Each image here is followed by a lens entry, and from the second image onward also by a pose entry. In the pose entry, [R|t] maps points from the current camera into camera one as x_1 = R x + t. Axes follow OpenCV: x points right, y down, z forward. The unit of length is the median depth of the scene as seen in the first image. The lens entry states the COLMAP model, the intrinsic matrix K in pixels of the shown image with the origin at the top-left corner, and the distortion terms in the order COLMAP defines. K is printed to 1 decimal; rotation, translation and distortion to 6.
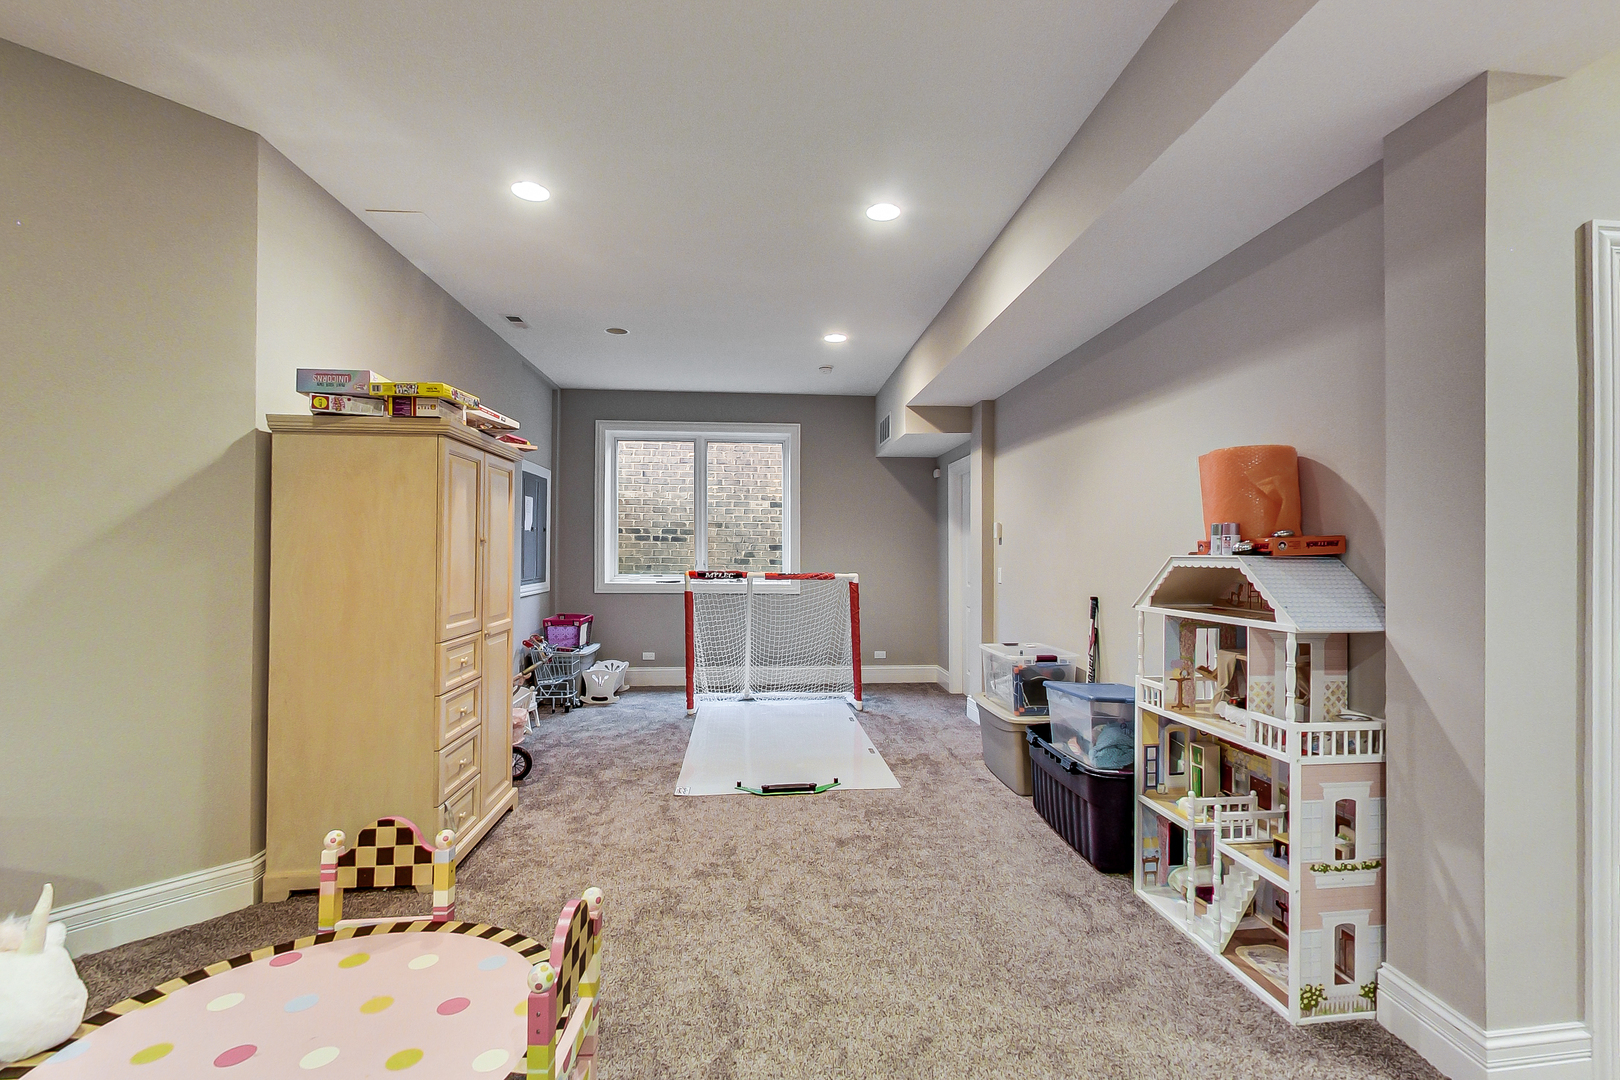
lens RADIAL K [[635.2, 0, 807.7], [0, 635.2, 550.9], [0, 0, 1]] dist [-0.000034, -0.000045]
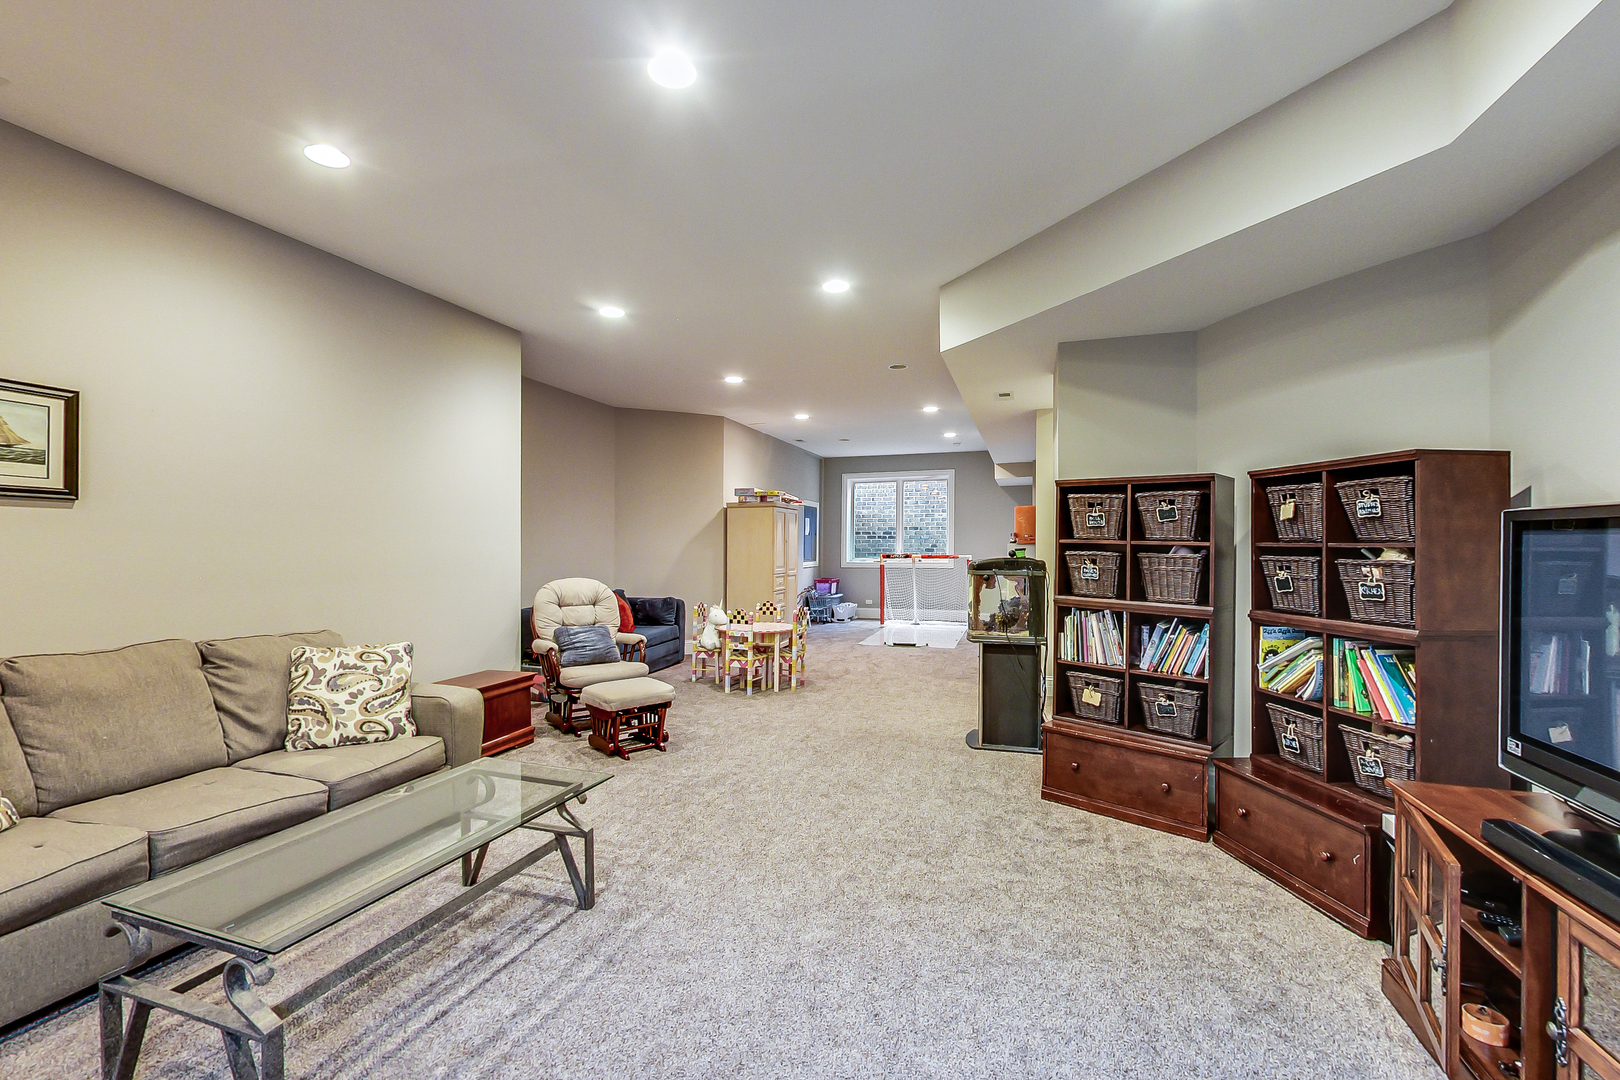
lens RADIAL K [[635.2, 0, 807.7], [0, 635.2, 550.9], [0, 0, 1]] dist [-0.000034, -0.000045]
pose [[0.903151, -0.002829, -0.429313, 0.428230], [0.006344, 0.999957, 0.006756, 0.005022], [0.429275, -0.008826, 0.903131, -0.822978]]
